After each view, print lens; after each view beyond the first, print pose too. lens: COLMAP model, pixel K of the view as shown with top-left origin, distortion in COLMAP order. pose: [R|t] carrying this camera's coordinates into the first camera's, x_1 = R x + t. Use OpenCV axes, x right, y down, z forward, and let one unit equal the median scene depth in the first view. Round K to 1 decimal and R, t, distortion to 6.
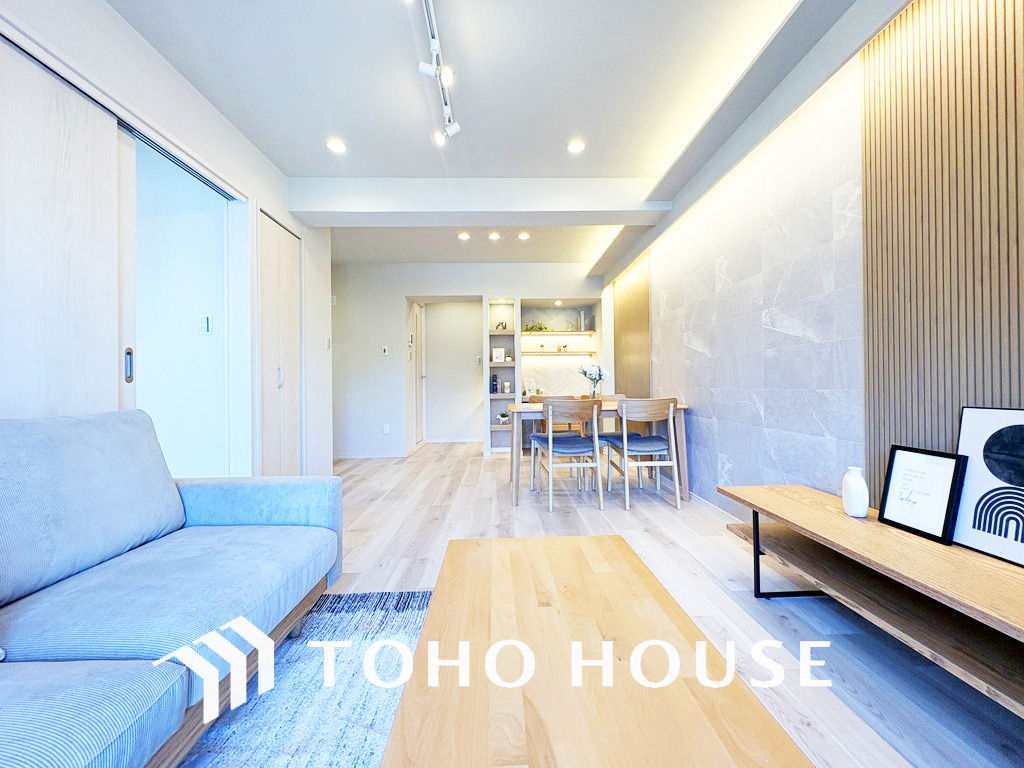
lens RADIAL K [[407.5, 0, 509.8], [0, 407.5, 382.3], [0, 0, 1]] dist [-0.000862, 0.000635]
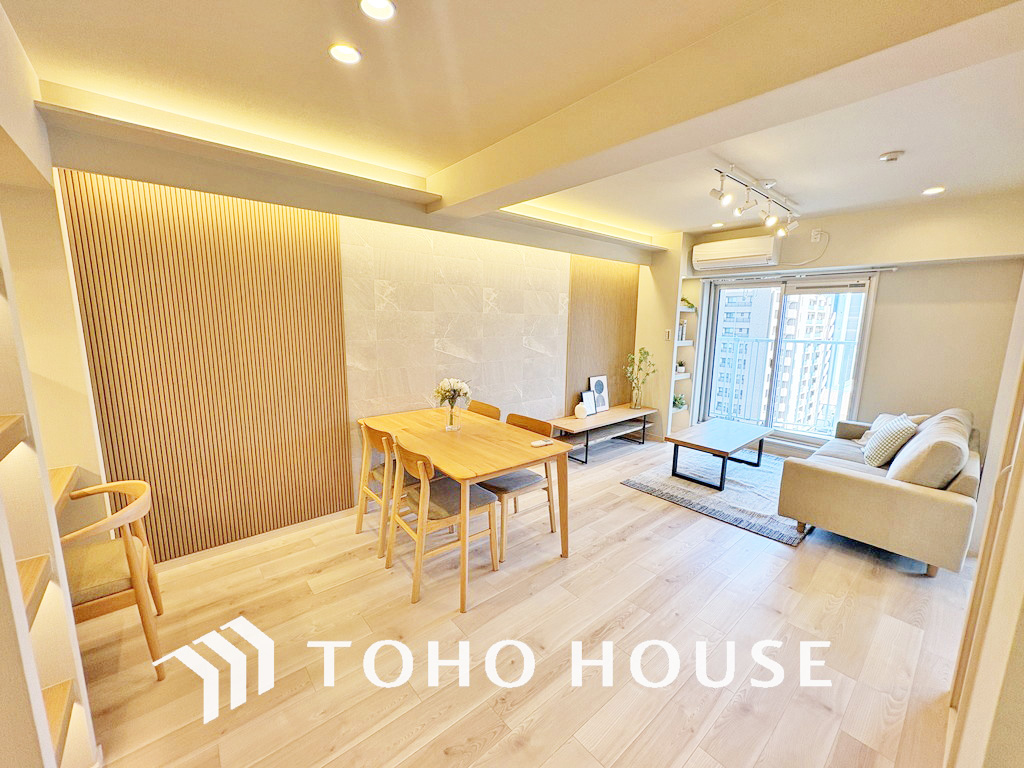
lens RADIAL K [[407.5, 0, 512.5], [0, 407.5, 384.2], [0, 0, 1]] dist [-0.000862, 0.000635]
pose [[-0.639236, -0.118137, 0.759882, -0.691745], [-0.009144, 0.989227, 0.146100, -0.226792], [-0.768956, 0.086444, -0.633430, 2.142273]]
